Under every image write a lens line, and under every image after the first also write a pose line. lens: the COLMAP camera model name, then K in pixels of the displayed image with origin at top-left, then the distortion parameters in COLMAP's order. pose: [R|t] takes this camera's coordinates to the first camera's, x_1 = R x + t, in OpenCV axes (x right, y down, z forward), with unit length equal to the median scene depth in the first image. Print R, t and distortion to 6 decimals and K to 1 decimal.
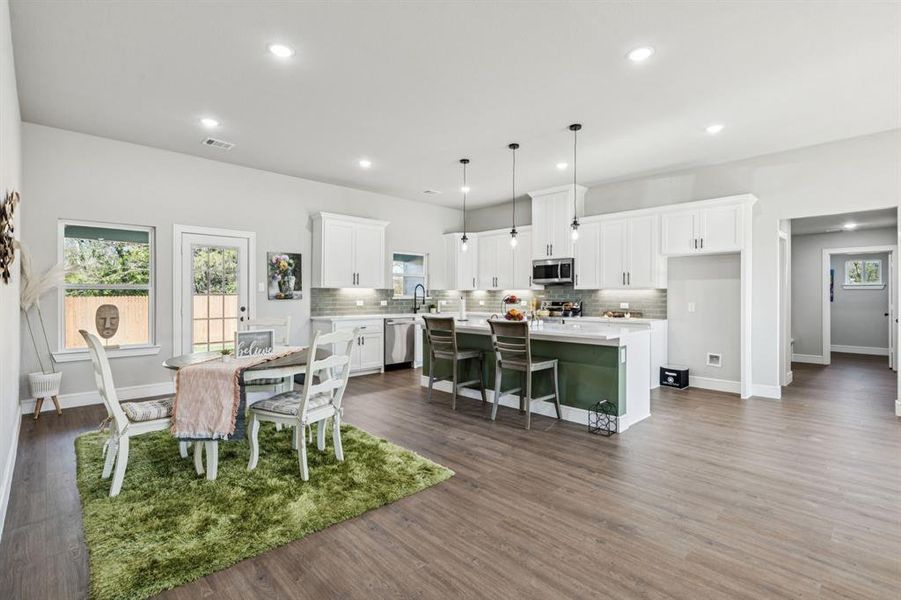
lens RADIAL K [[418.8, 0, 451.6], [0, 418.8, 296.0], [0, 0, 1]] dist [0.018328, 0.001942]
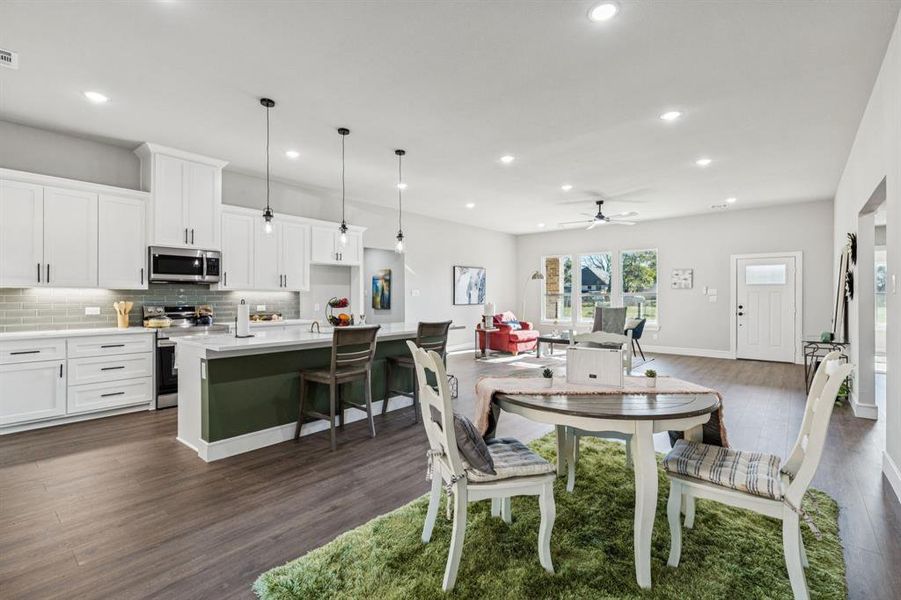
lens RADIAL K [[404.0, 0, 454.9], [0, 404.0, 300.8], [0, 0, 1]] dist [0.001910, 0.002558]
pose [[-0.097187, -0.012750, 0.995185, -0.568375], [-0.000300, 0.999918, 0.012781, -0.005737], [-0.995266, 0.000943, -0.097182, 0.656883]]
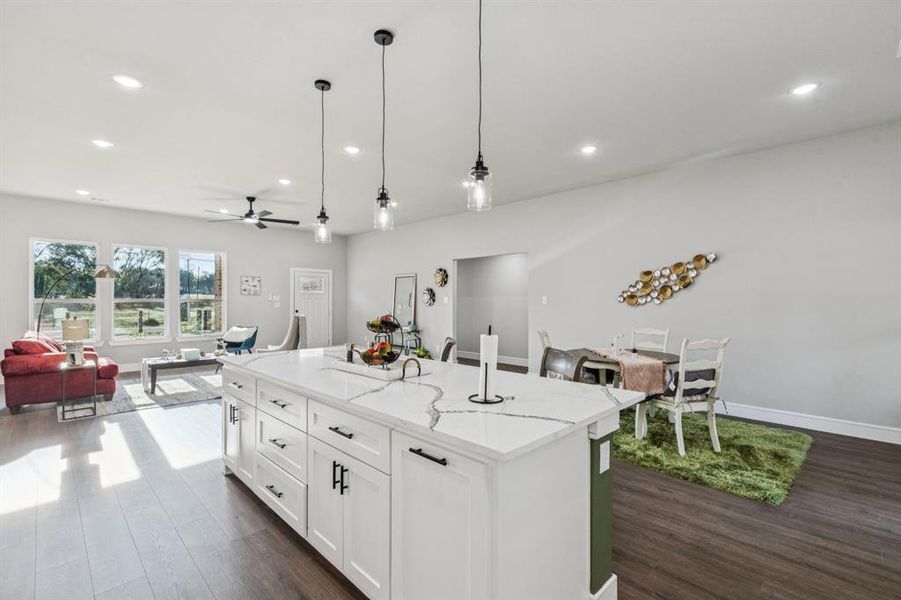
lens RADIAL K [[404.0, 0, 453.4], [0, 404.0, 299.8], [0, 0, 1]] dist [0.001910, 0.002558]
pose [[-0.999984, -0.003119, -0.004737, 0.033271], [-0.003133, 0.999991, 0.002971, -0.019964], [0.004728, 0.002986, -0.999984, 1.165741]]
